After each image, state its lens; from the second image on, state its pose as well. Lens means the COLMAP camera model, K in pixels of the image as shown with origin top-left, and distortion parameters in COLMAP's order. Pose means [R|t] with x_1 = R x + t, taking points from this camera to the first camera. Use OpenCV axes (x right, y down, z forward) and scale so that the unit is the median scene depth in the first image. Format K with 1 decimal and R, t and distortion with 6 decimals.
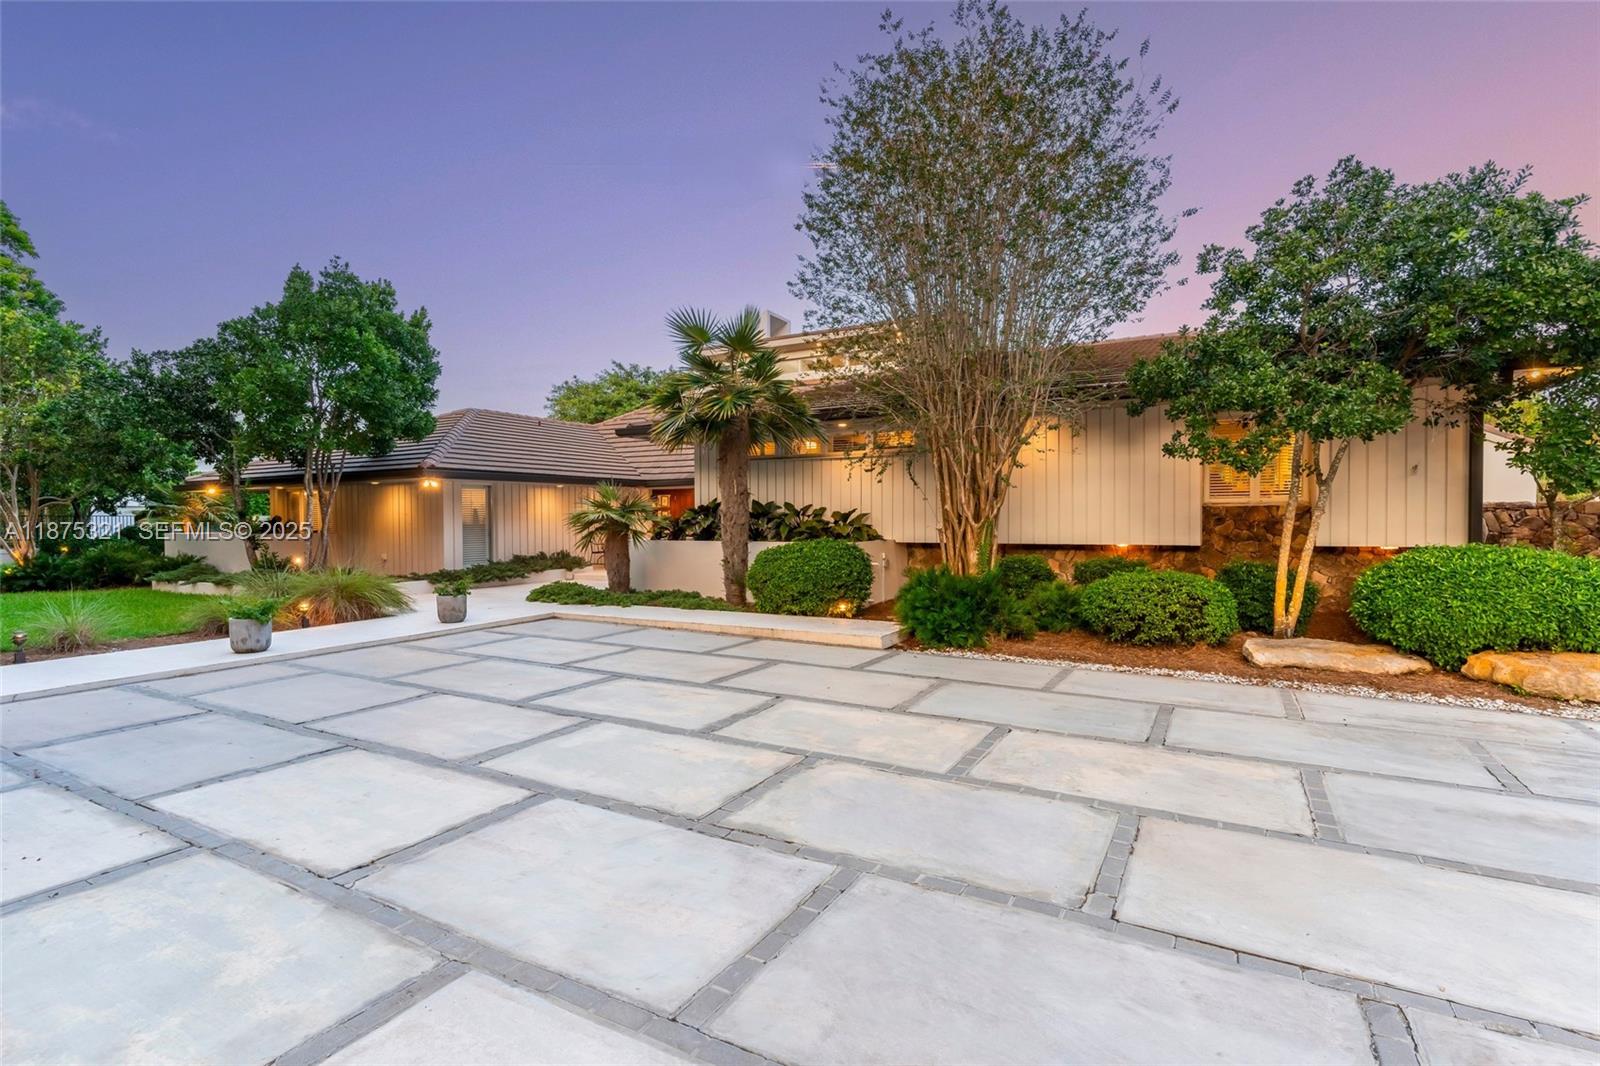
lens RADIAL K [[792.9, 0, 801.2], [0, 792.9, 534.8], [0, 0, 1]] dist [0.003741, -0.000033]
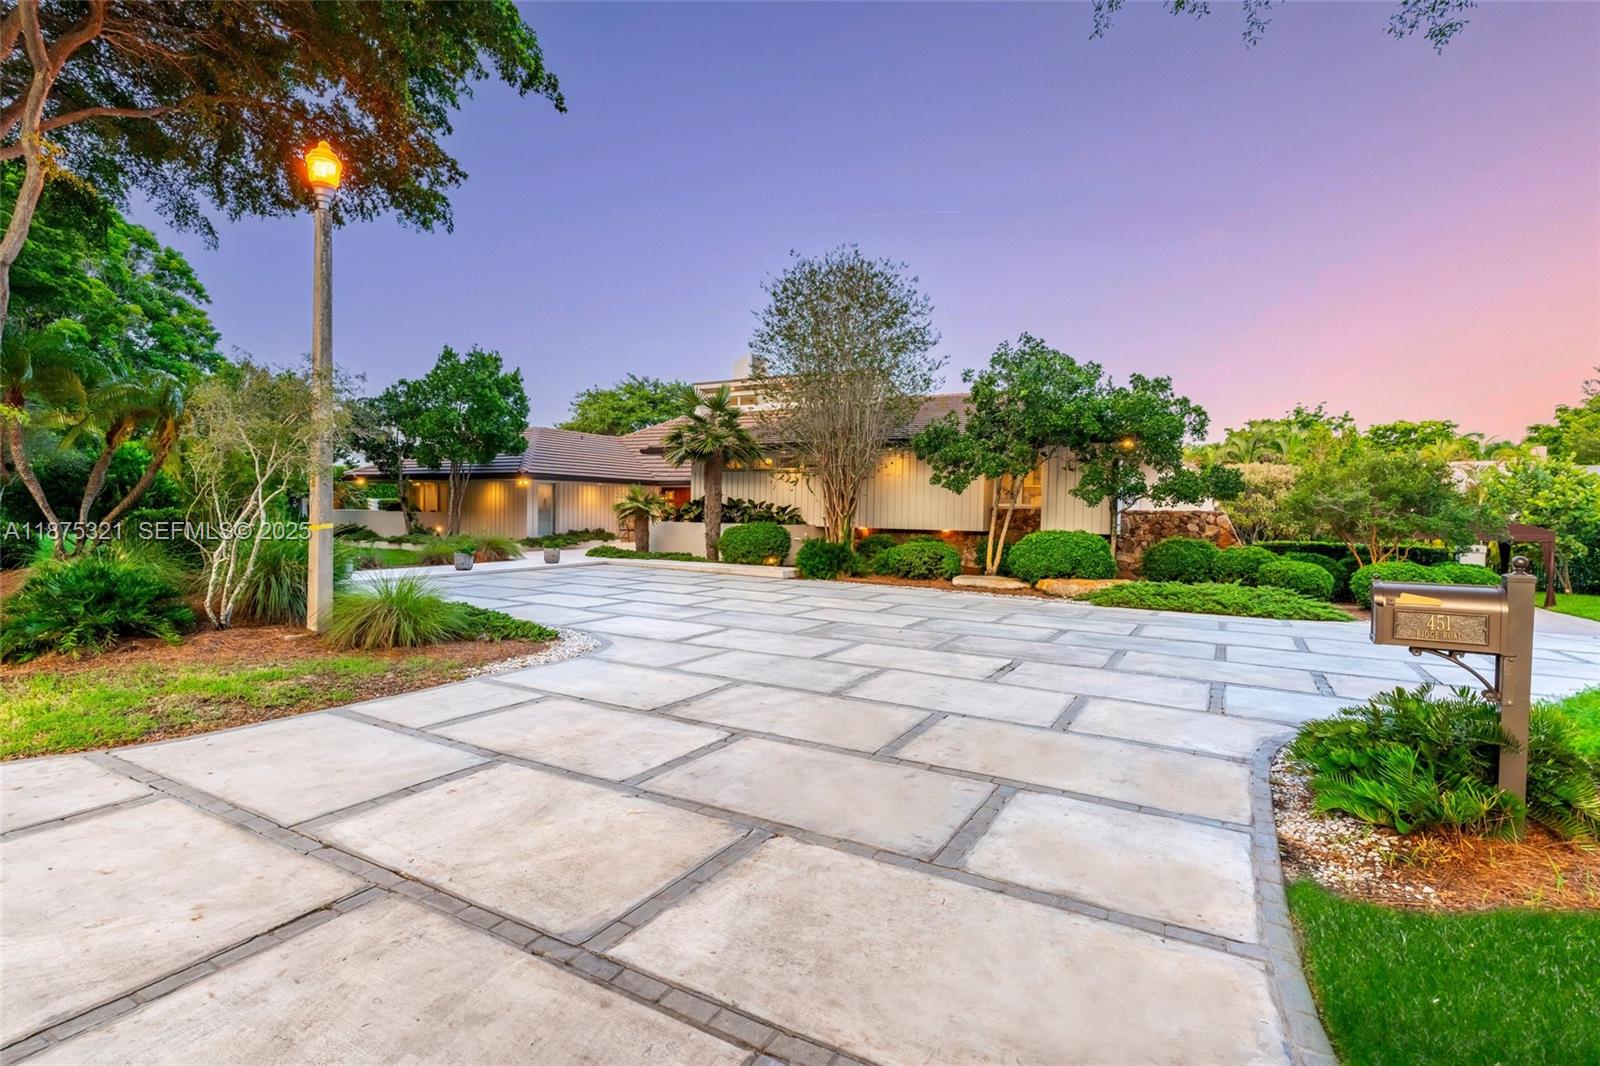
lens RADIAL K [[792.9, 0, 794.5], [0, 792.9, 527.1], [0, 0, 1]] dist [0.003741, -0.000033]
pose [[0.999668, 0.023780, -0.009921, 0.097296], [-0.023767, 0.999717, 0.001418, 0.010325], [0.009952, -0.001181, 0.999950, -0.620494]]
